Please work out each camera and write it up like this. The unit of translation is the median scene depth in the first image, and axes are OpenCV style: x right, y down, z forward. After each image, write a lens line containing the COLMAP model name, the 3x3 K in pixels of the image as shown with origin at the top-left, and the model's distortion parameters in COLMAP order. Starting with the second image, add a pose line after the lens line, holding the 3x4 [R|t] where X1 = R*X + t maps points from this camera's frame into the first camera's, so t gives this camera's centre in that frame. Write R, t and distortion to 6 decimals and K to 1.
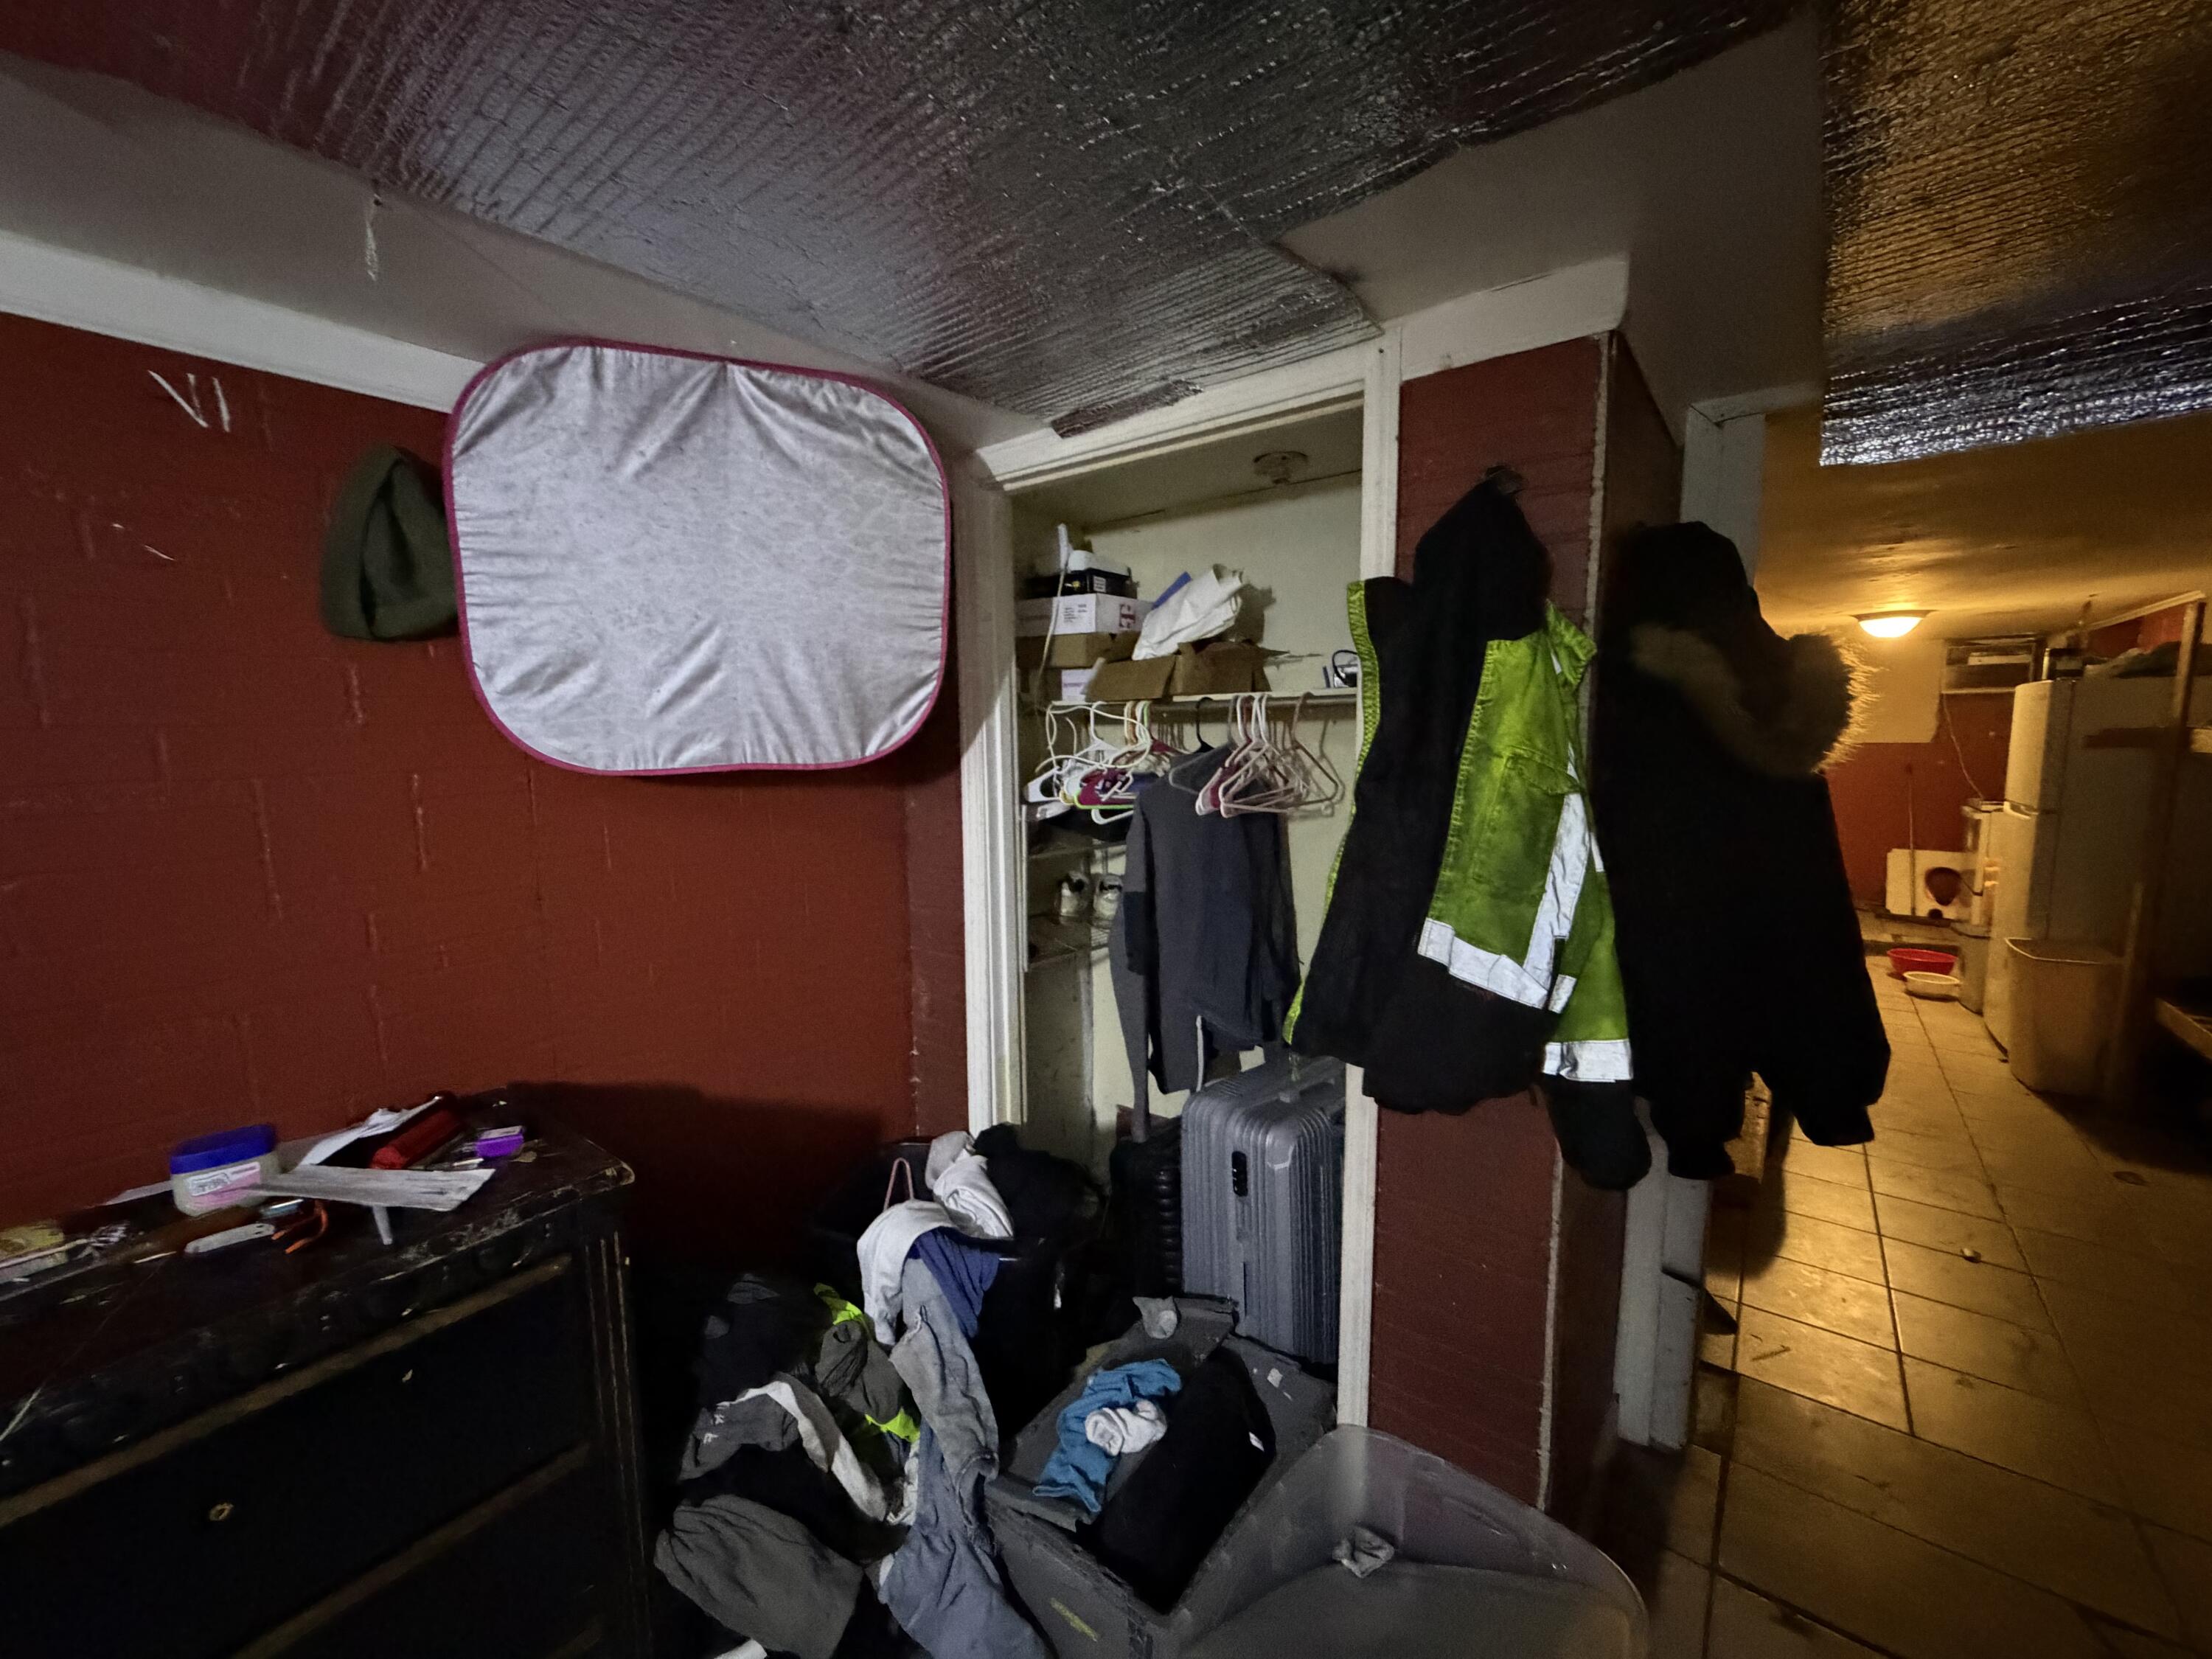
lens RADIAL K [[878.8, 0, 1099.4], [0, 878.8, 829.2], [0, 0, 1]] dist [-0.001037, -0.000456]
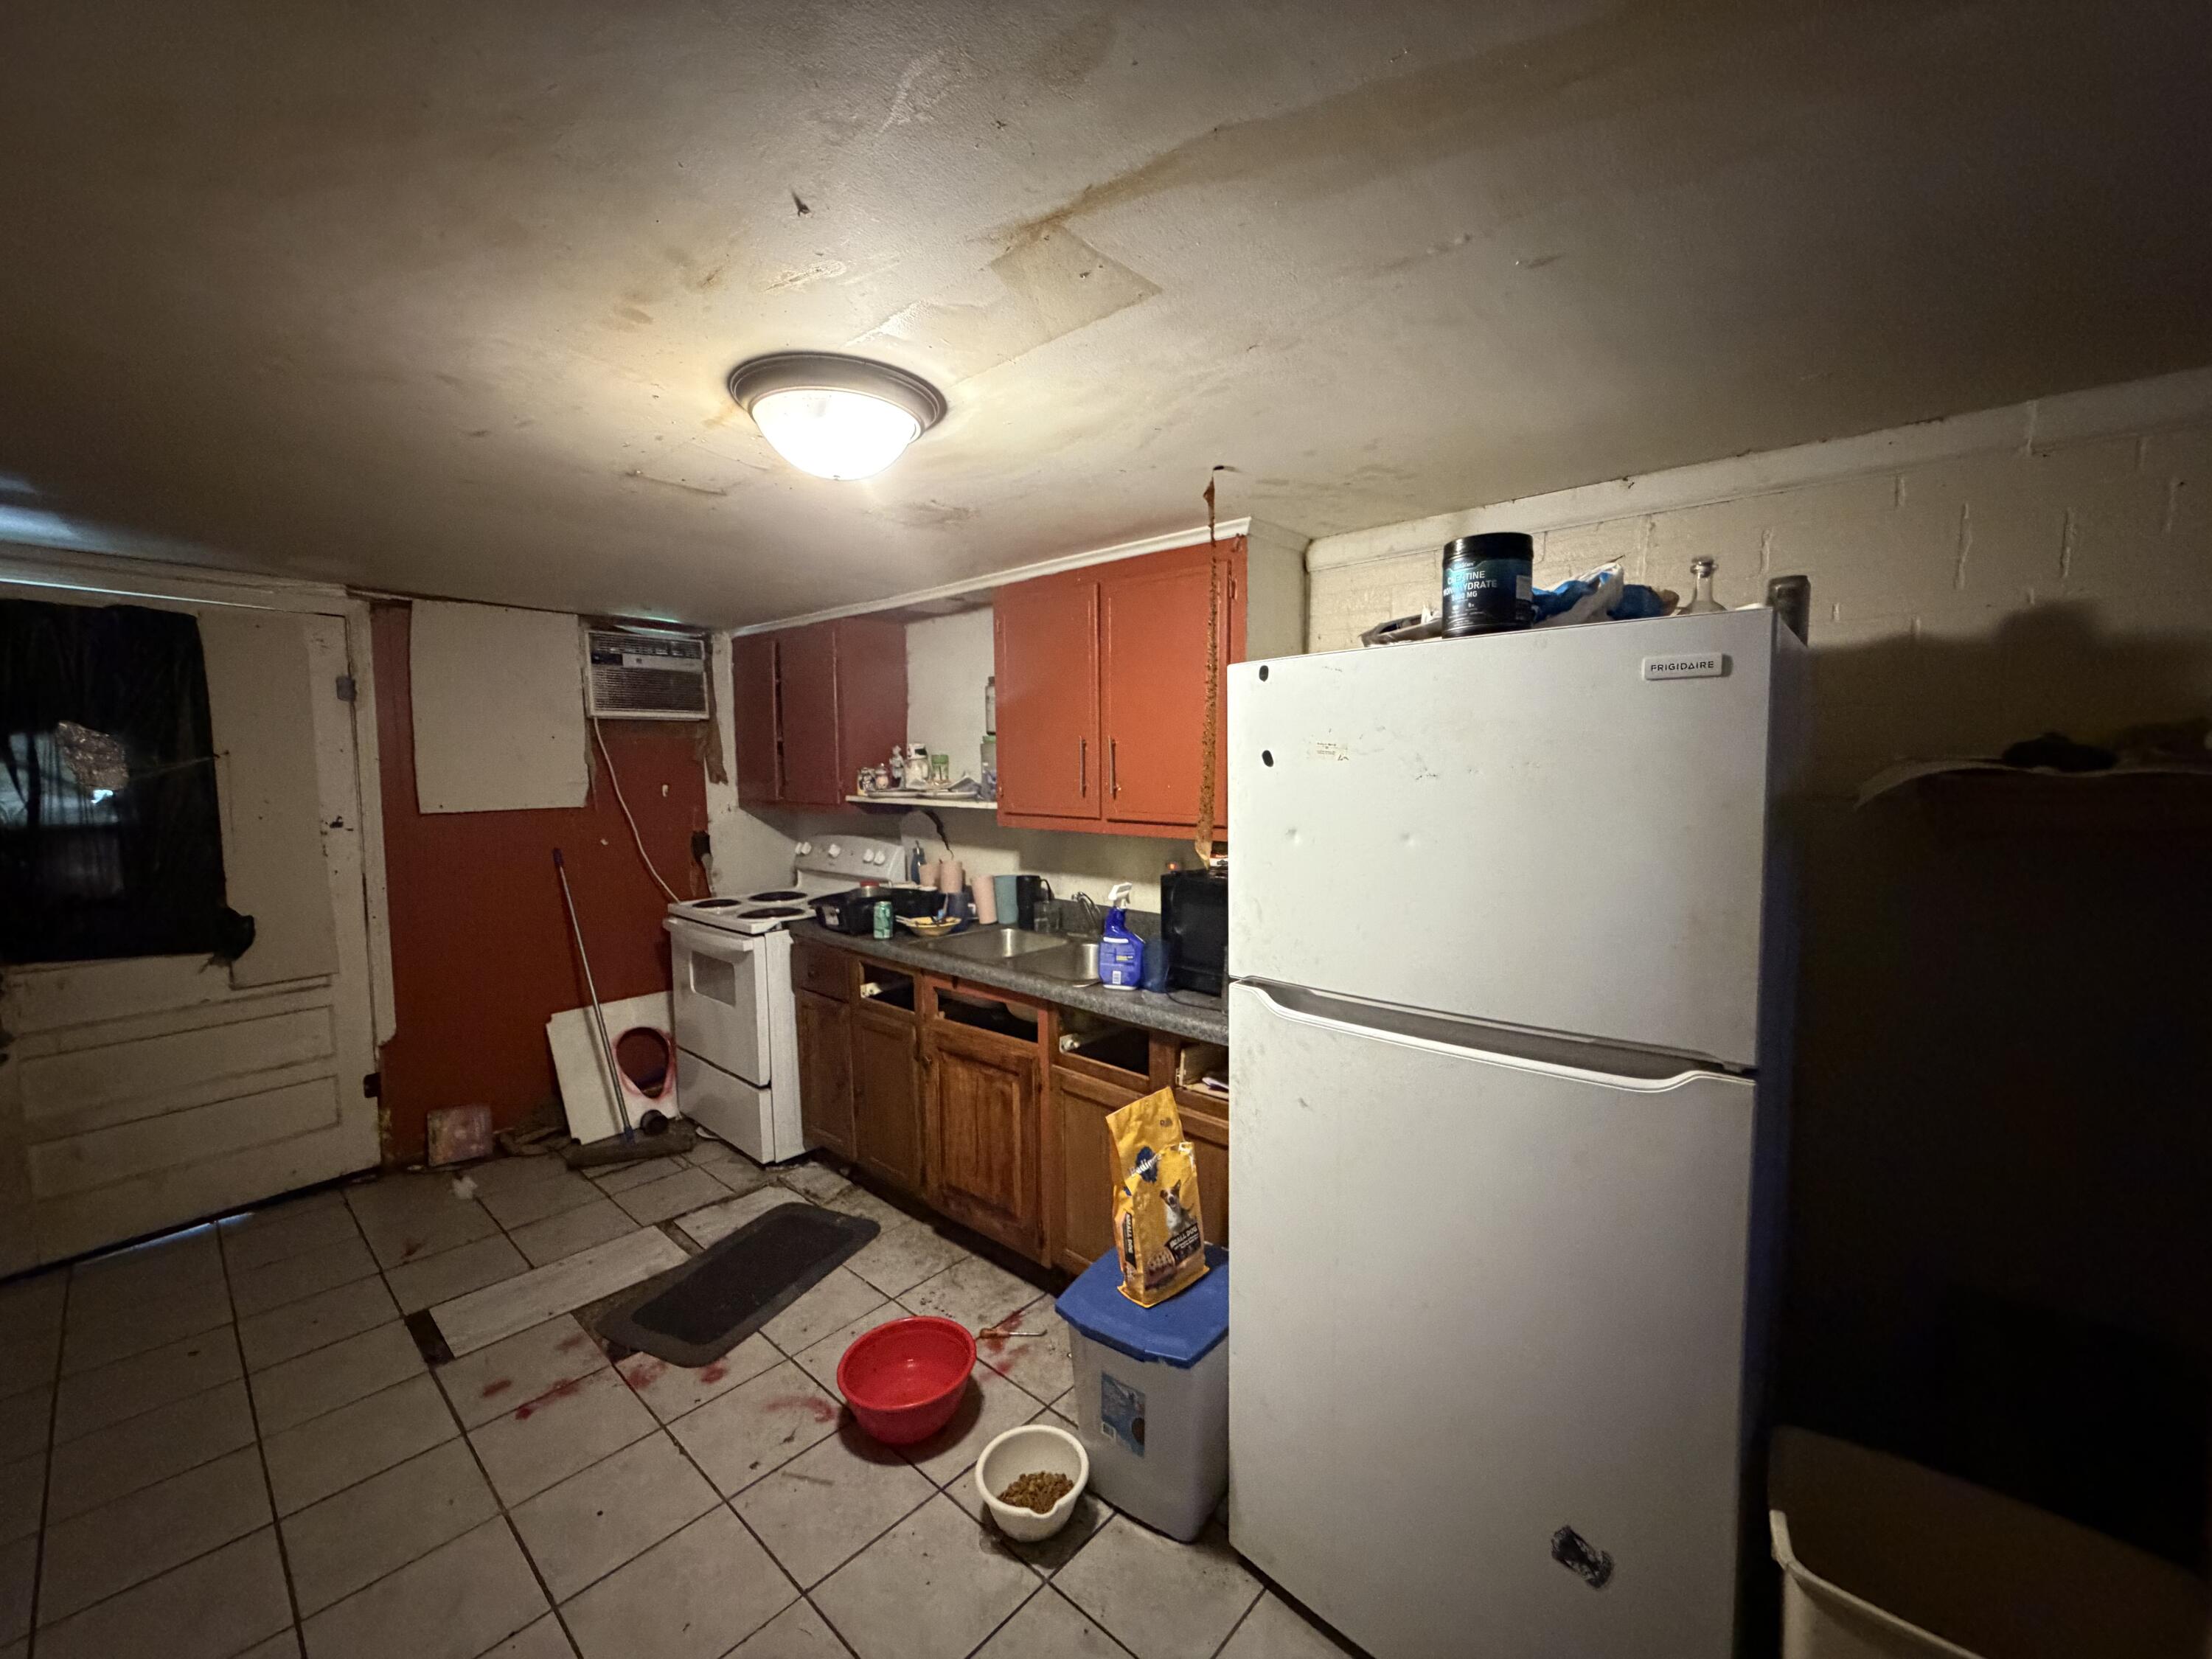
lens RADIAL K [[878.8, 0, 1099.4], [0, 878.8, 829.2], [0, 0, 1]] dist [-0.001037, -0.000456]
pose [[0.065095, -0.067090, 0.995621, 0.442468], [0.123380, 0.990623, 0.058686, -0.080104], [-0.990222, 0.119020, 0.072763, 0.668086]]
